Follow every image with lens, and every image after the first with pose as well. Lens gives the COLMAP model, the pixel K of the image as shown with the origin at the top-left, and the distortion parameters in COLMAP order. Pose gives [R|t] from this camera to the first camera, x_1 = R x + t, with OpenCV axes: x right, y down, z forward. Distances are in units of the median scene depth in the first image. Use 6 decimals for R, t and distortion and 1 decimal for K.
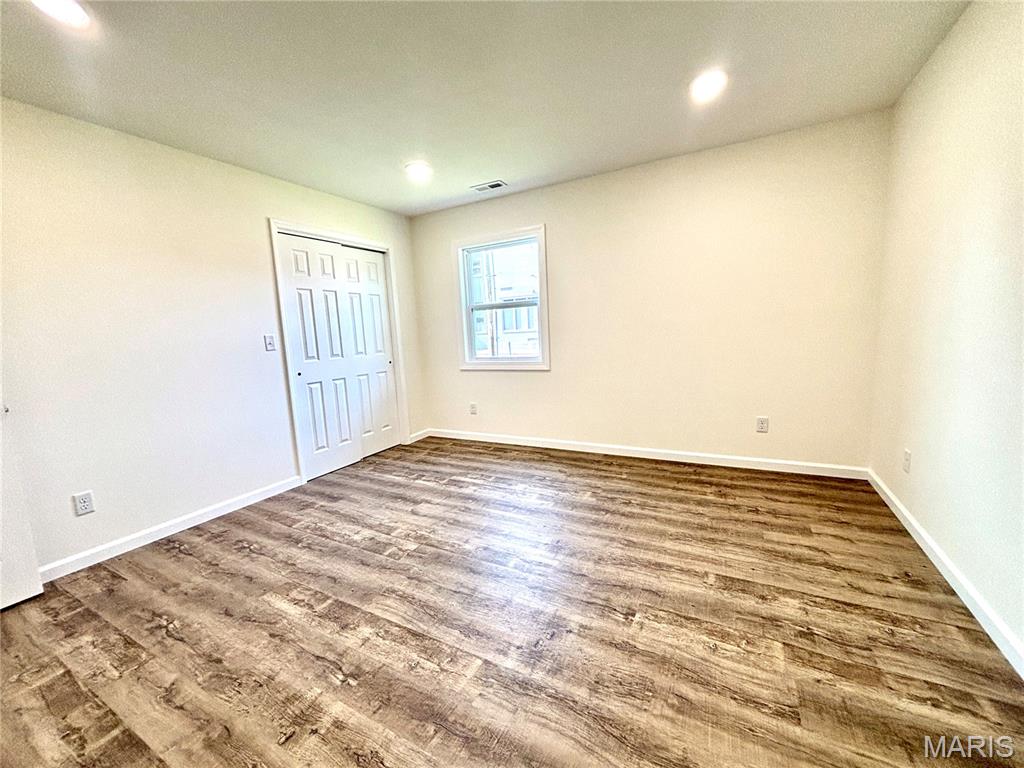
lens RADIAL K [[410.6, 0, 512.0], [0, 410.6, 384.0], [0, 0, 1]] dist [0.001486, 0.000389]
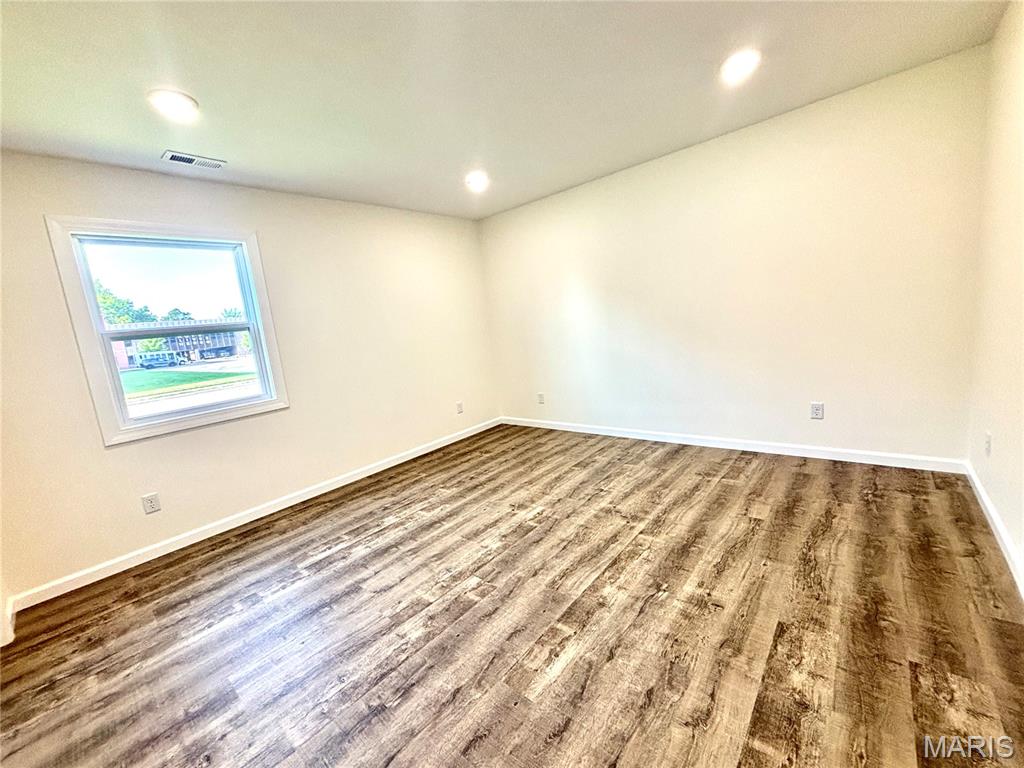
lens RADIAL K [[410.6, 0, 512.0], [0, 410.6, 384.0], [0, 0, 1]] dist [0.001486, 0.000389]
pose [[0.225002, -0.125504, 0.966242, -0.890821], [0.234295, 0.969542, 0.071374, -0.049127], [-0.945769, 0.210326, 0.247554, 0.536821]]
